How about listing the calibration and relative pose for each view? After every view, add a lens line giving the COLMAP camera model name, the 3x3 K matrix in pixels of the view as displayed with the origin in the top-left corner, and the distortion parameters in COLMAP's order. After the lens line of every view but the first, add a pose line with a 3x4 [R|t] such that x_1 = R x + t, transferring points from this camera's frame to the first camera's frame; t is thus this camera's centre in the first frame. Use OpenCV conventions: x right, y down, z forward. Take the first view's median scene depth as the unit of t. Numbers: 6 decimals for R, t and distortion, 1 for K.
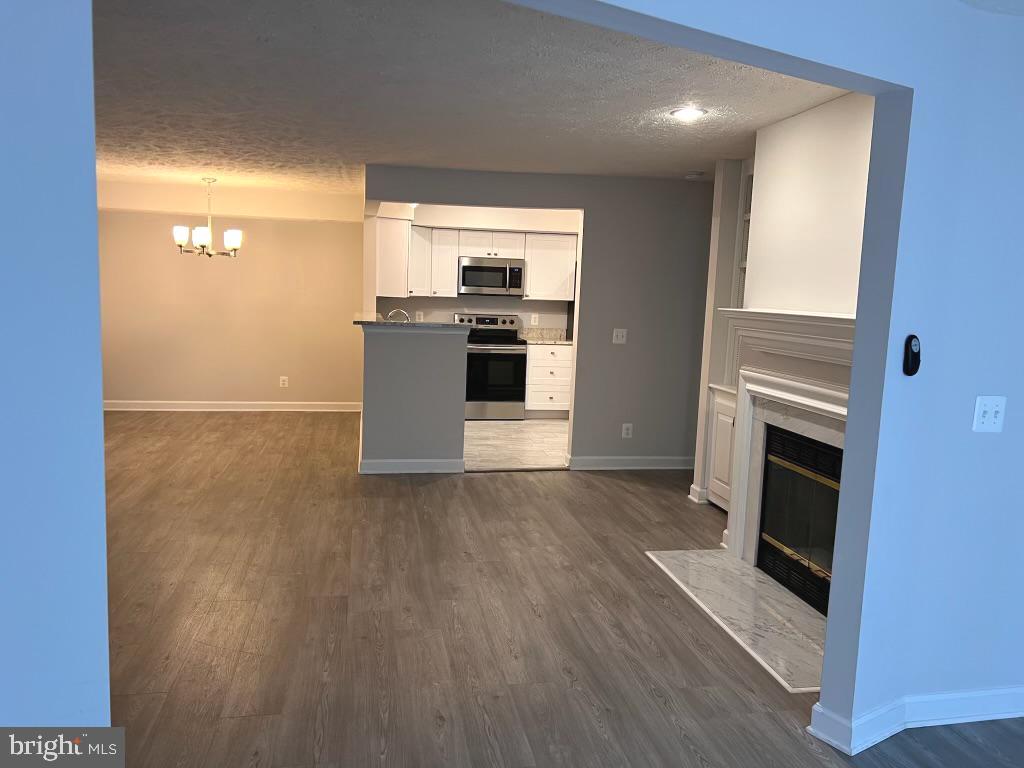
lens RADIAL K [[773.8, 0, 512.9], [0, 773.8, 387.2], [0, 0, 1]] dist [0.045878, -0.050265]
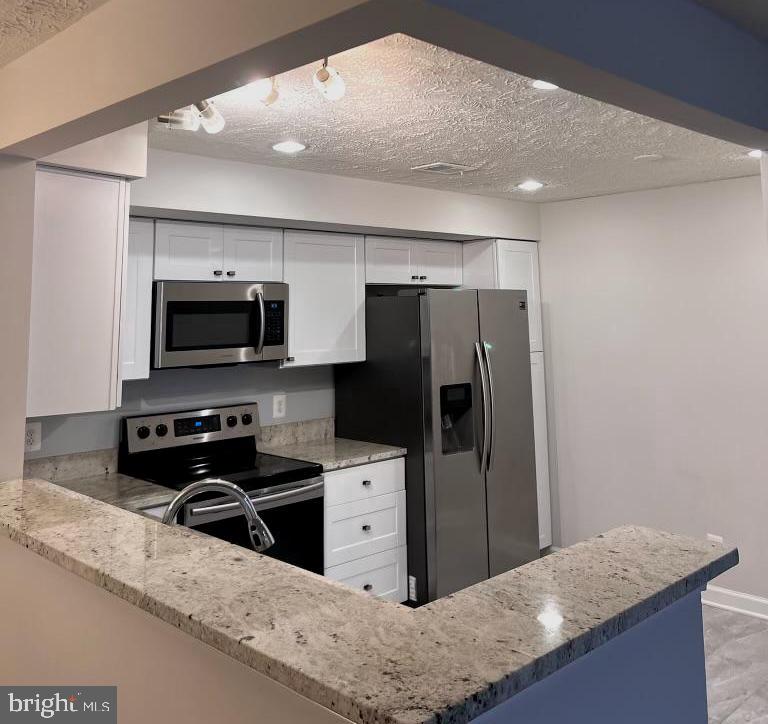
lens RADIAL K [[774.5, 0, 388.8], [0, 774.5, 201.9], [0, 0, 1]] dist [0.011205, 0.000000]
pose [[0.830288, 0.031409, 0.556448, -0.197271], [0.113794, 0.967825, -0.224424, -0.099712], [-0.545594, 0.249657, 0.799999, 0.577098]]
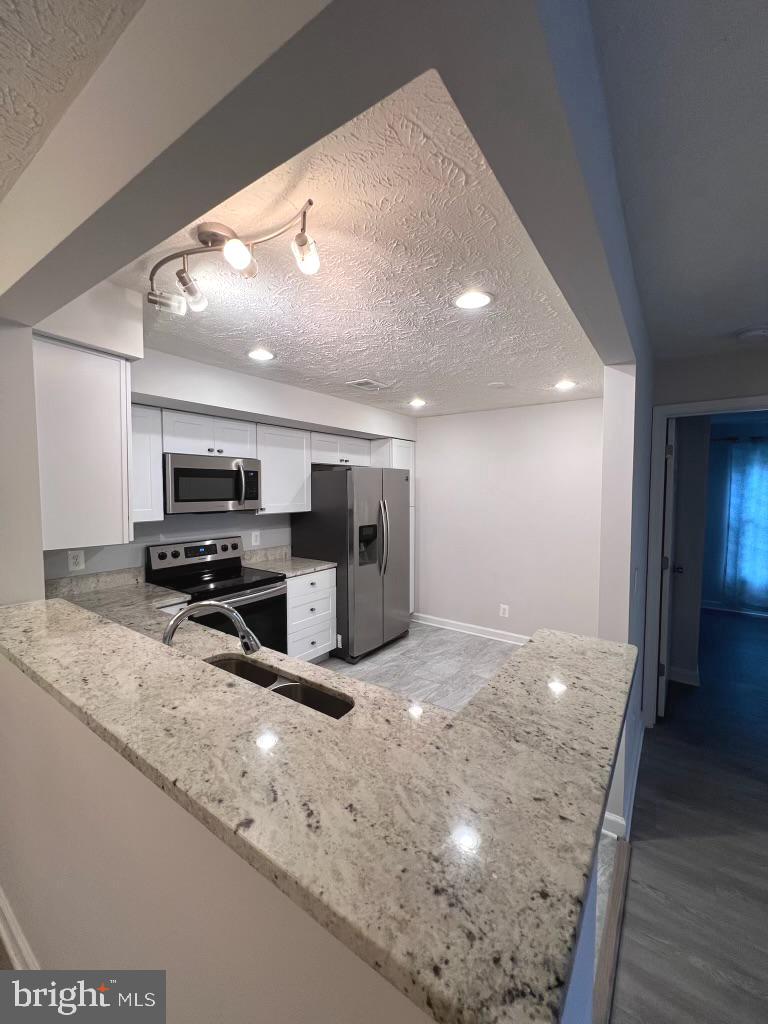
lens RADIAL K [[411.4, 0, 383.1], [0, 411.4, 511.6], [0, 0, 1]] dist [-0.001330, 0.000753]
pose [[0.724670, -0.072807, 0.685239, -0.165005], [0.110035, 0.993869, -0.010768, -0.100759], [-0.680255, 0.083203, 0.728238, 0.652546]]
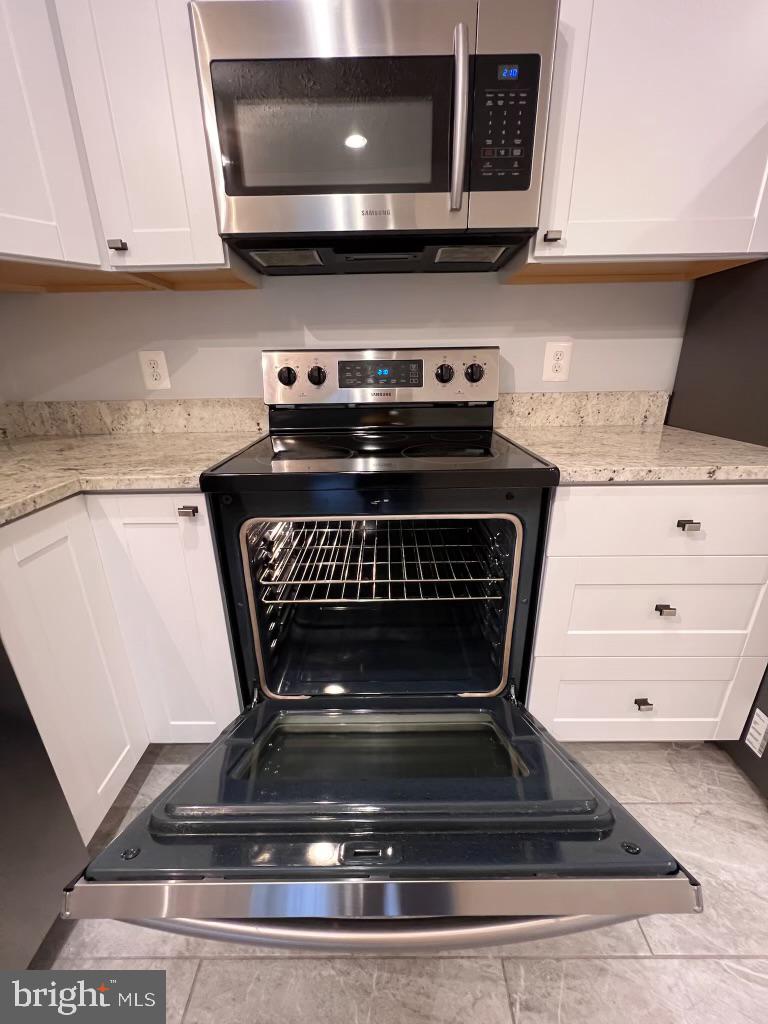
lens RADIAL K [[411.4, 0, 383.8], [0, 411.4, 511.3], [0, 0, 1]] dist [-0.001330, 0.000753]
pose [[0.980985, 0.015568, -0.193458, -0.003918], [0.026038, 0.977210, 0.210672, -0.070767], [0.192328, -0.211703, 0.958223, 0.877728]]
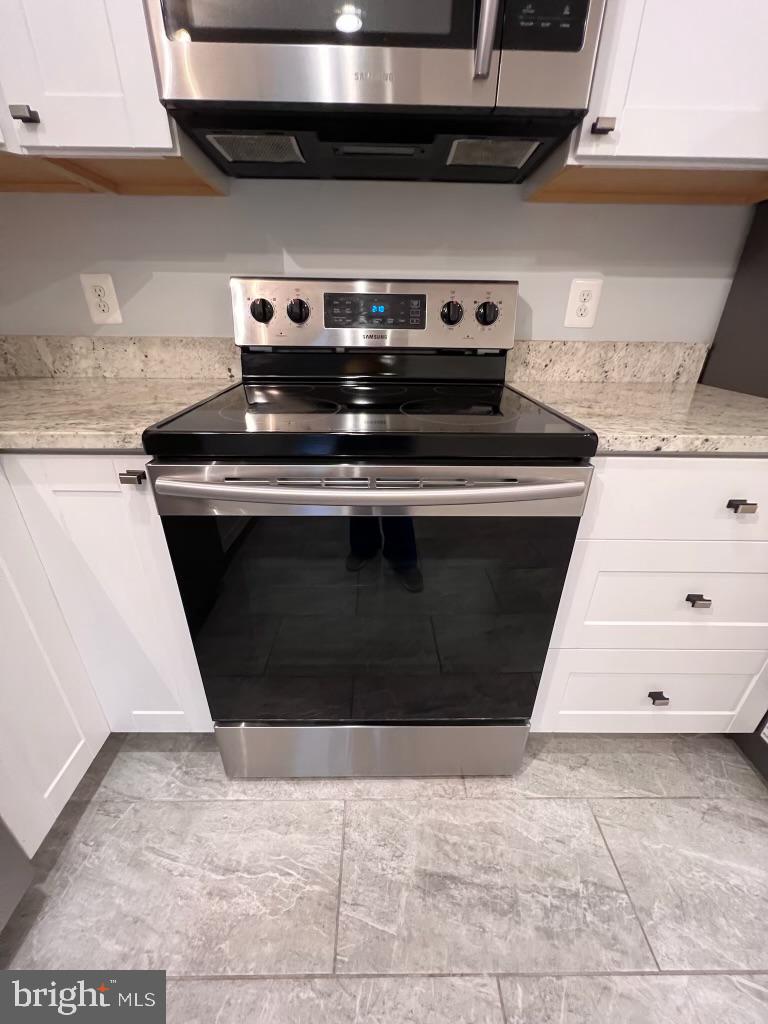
lens RADIAL K [[411.4, 0, 384.0], [0, 411.4, 511.7], [0, 0, 1]] dist [-0.001330, 0.000753]
pose [[0.985015, 0.053391, -0.163994, -0.008502], [0.000974, 0.949138, 0.314859, -0.069739], [0.172464, -0.310301, 0.934864, 0.896784]]
